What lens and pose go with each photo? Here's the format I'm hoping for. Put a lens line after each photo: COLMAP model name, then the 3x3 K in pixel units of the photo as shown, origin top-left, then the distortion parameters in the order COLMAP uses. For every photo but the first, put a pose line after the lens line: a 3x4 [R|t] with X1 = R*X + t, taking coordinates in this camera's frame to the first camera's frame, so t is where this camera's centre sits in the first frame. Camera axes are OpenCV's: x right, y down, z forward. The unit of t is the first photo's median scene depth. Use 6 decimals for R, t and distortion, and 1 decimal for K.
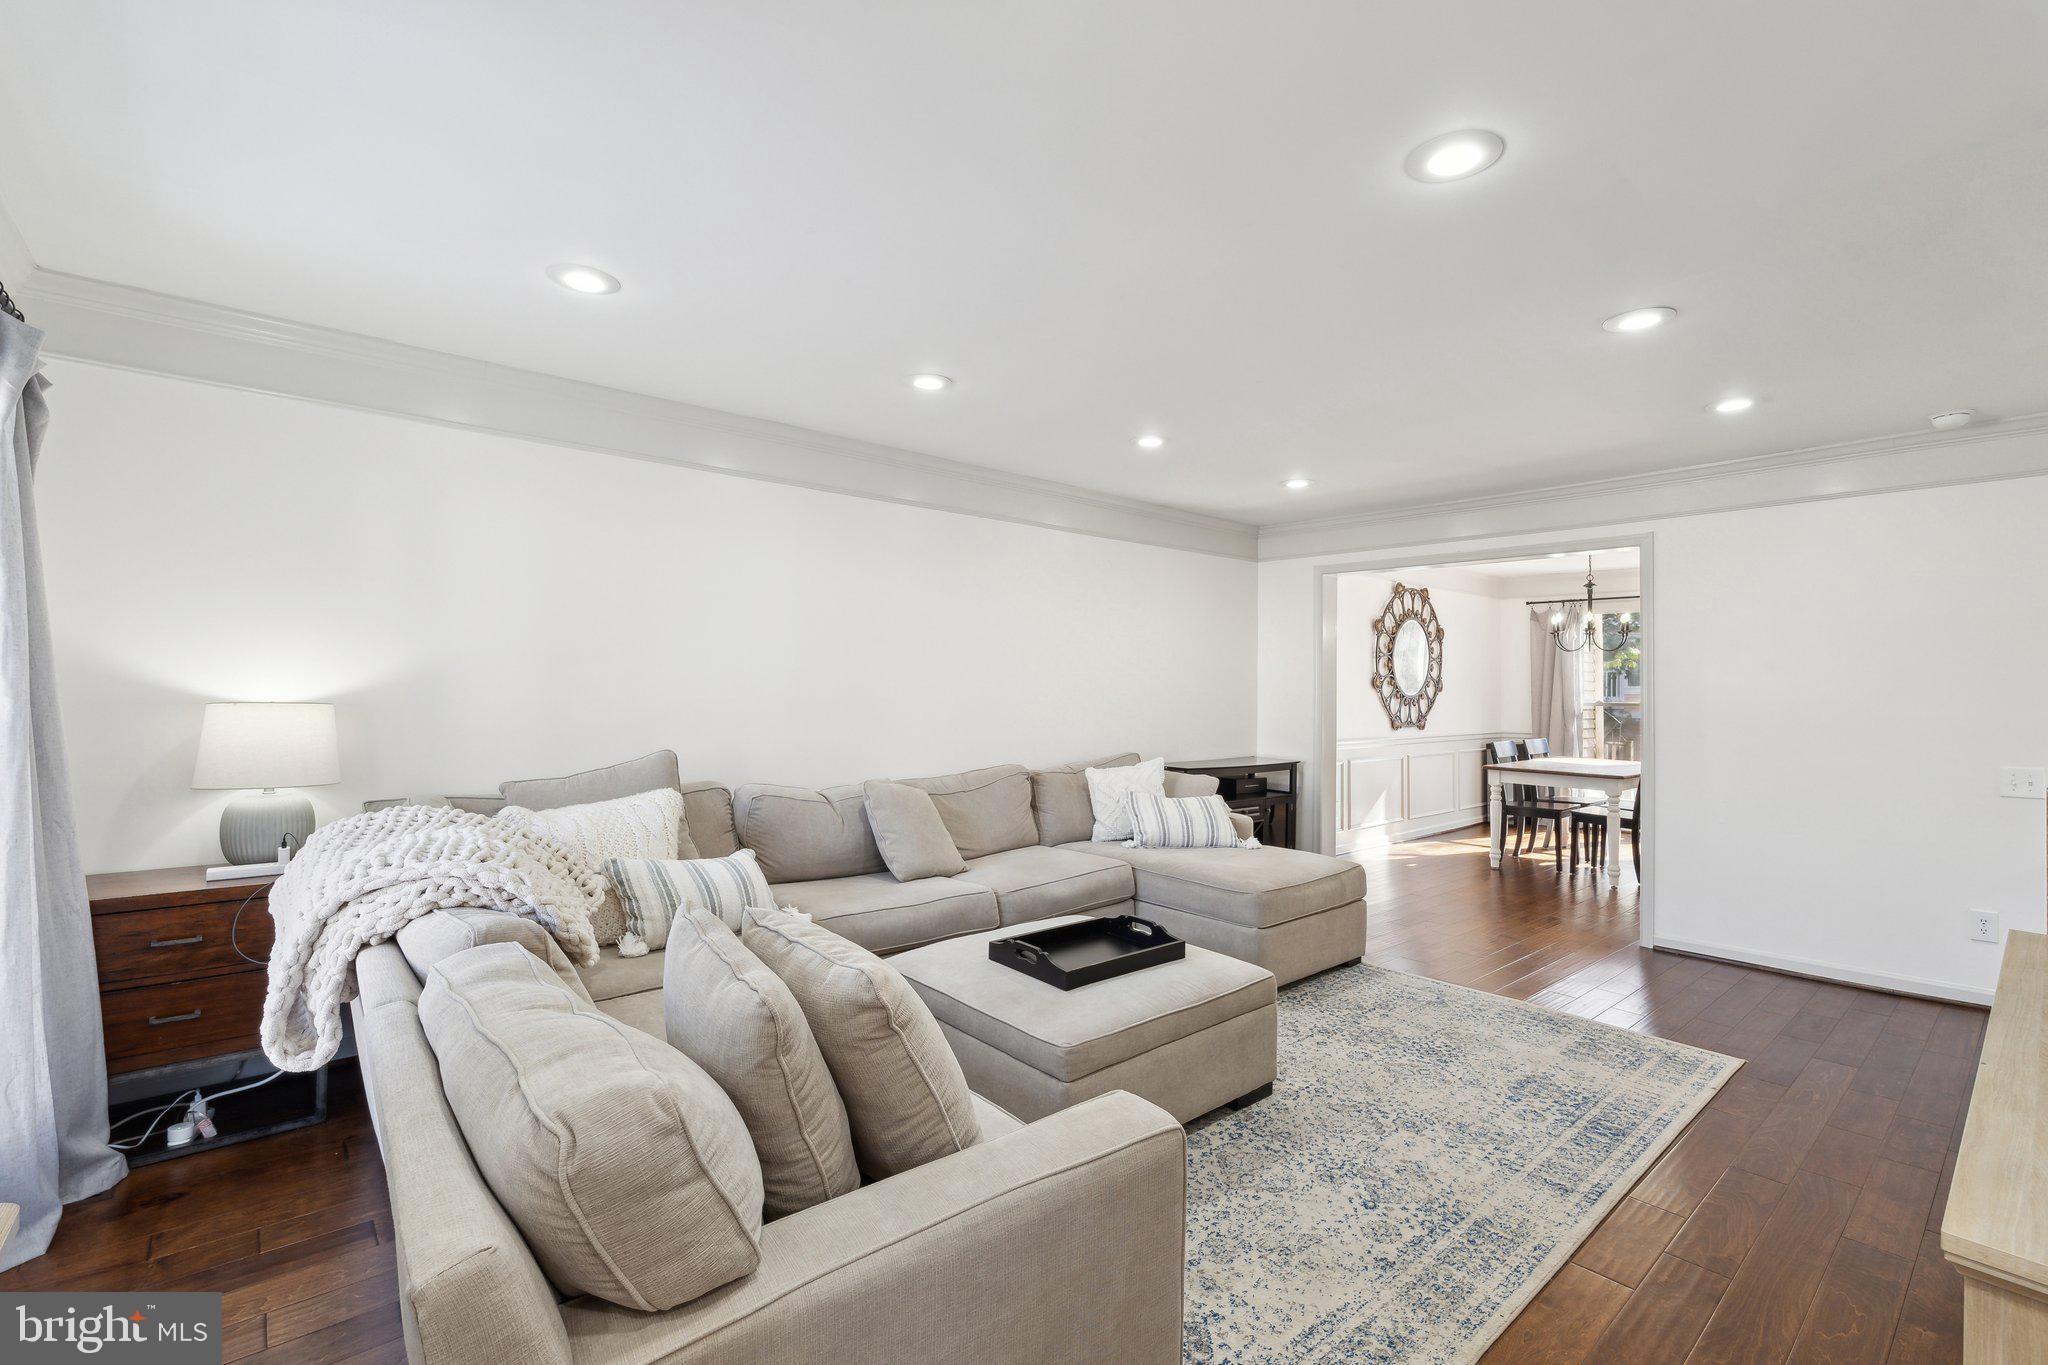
lens RADIAL K [[900.0, 0, 1025.0], [0, 900.0, 710.2], [0, 0, 1]] dist [-0.002264, -0.000086]
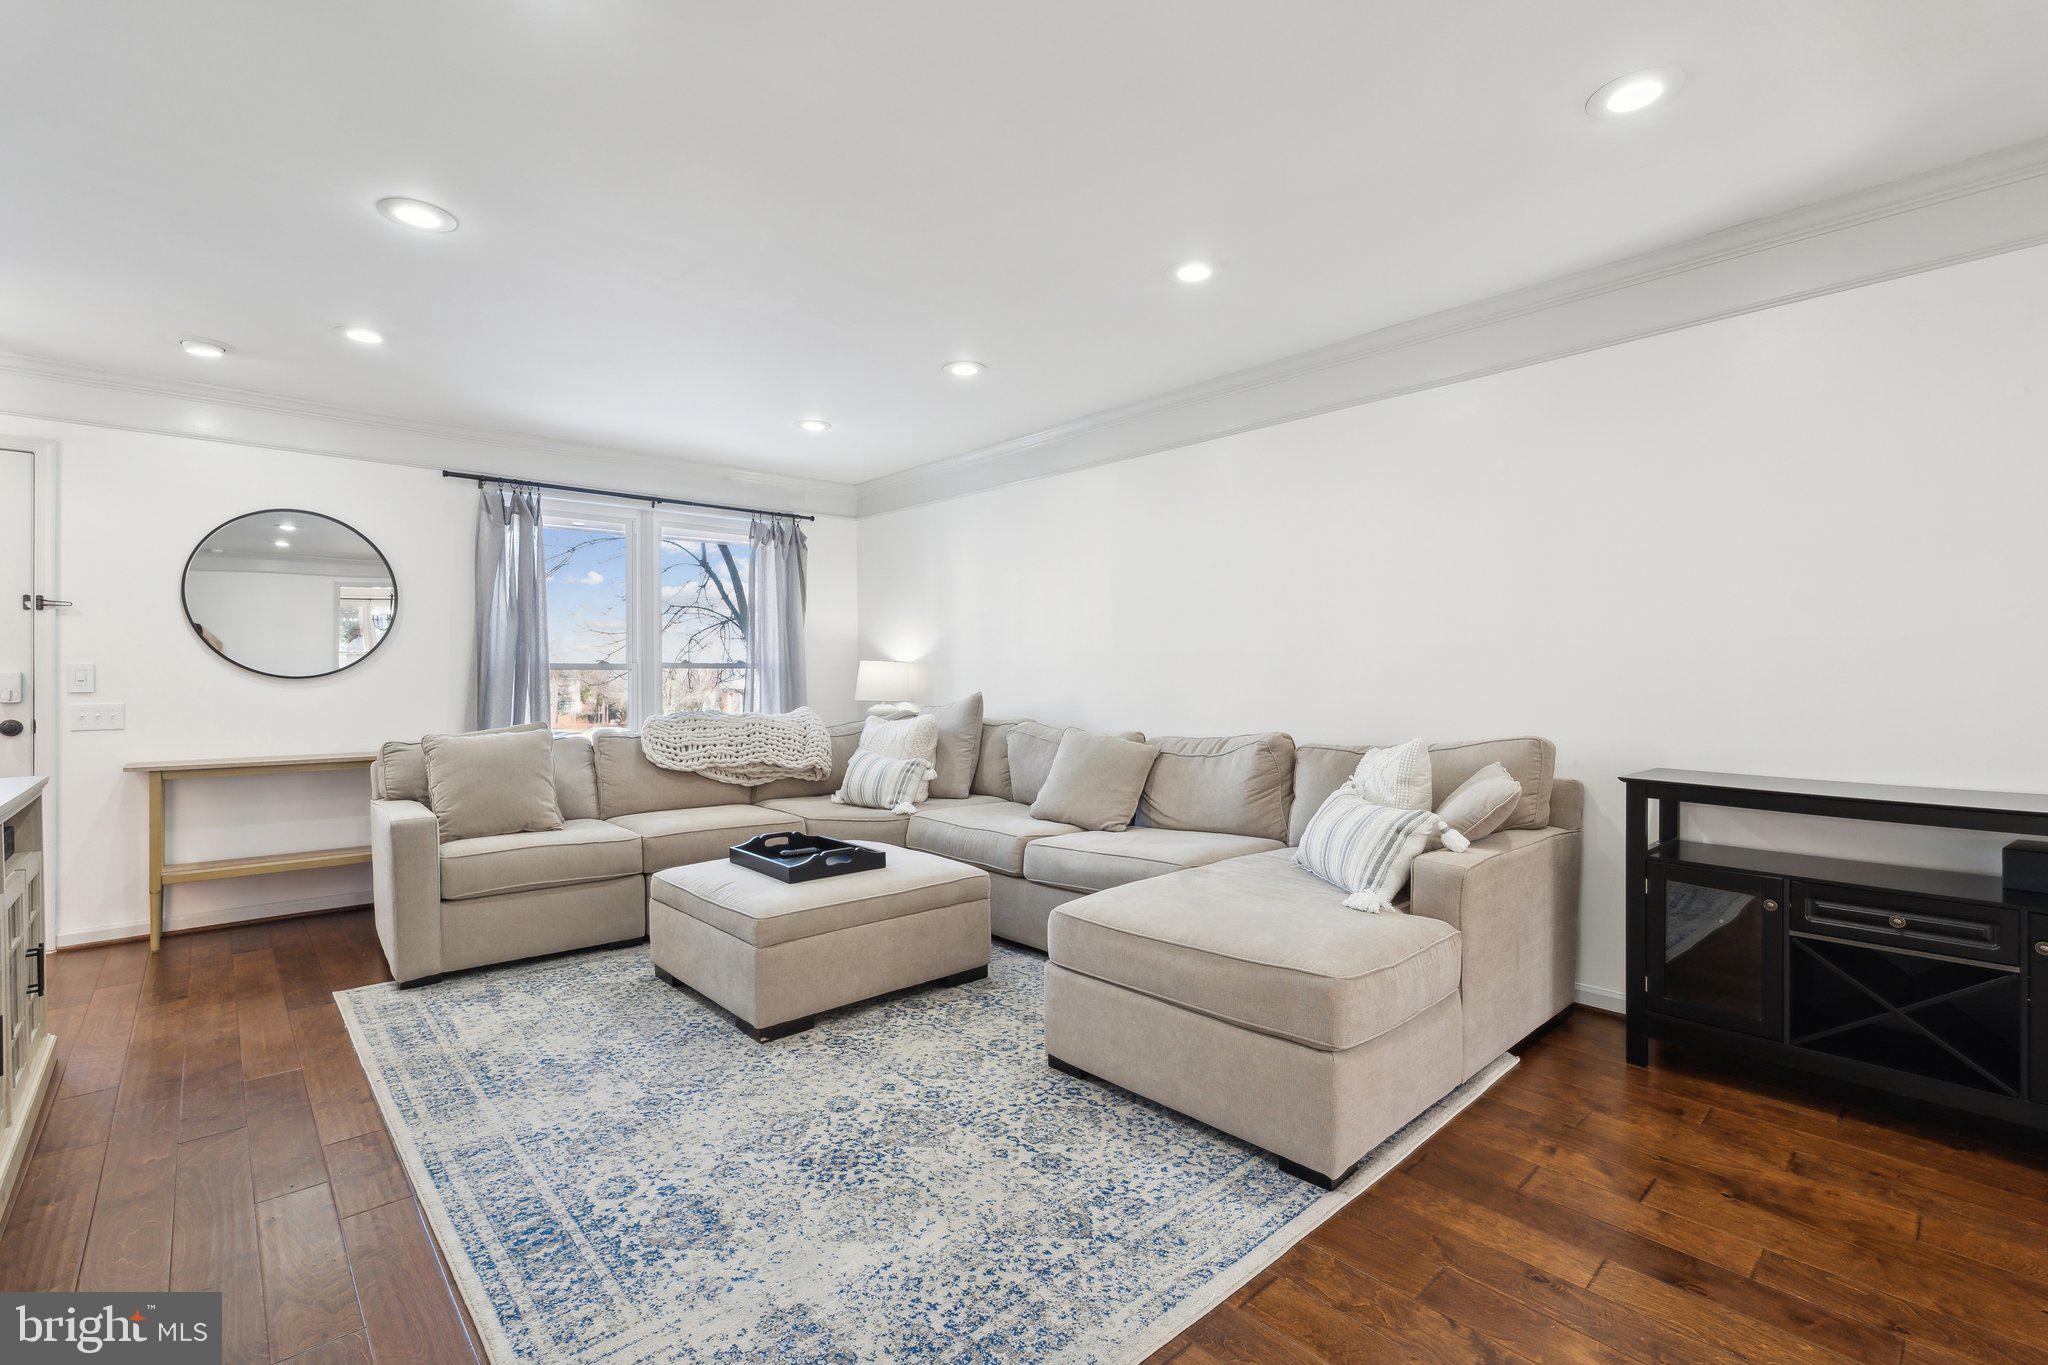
lens RADIAL K [[910.7, 0, 1031.9], [0, 910.7, 683.8], [0, 0, 1]] dist [-0.002546, 0.001136]
pose [[0.030717, -0.001376, -0.999527, 1.080155], [-0.019892, 0.999800, -0.001987, 0.036444], [0.999330, 0.019943, 0.030683, 1.082144]]
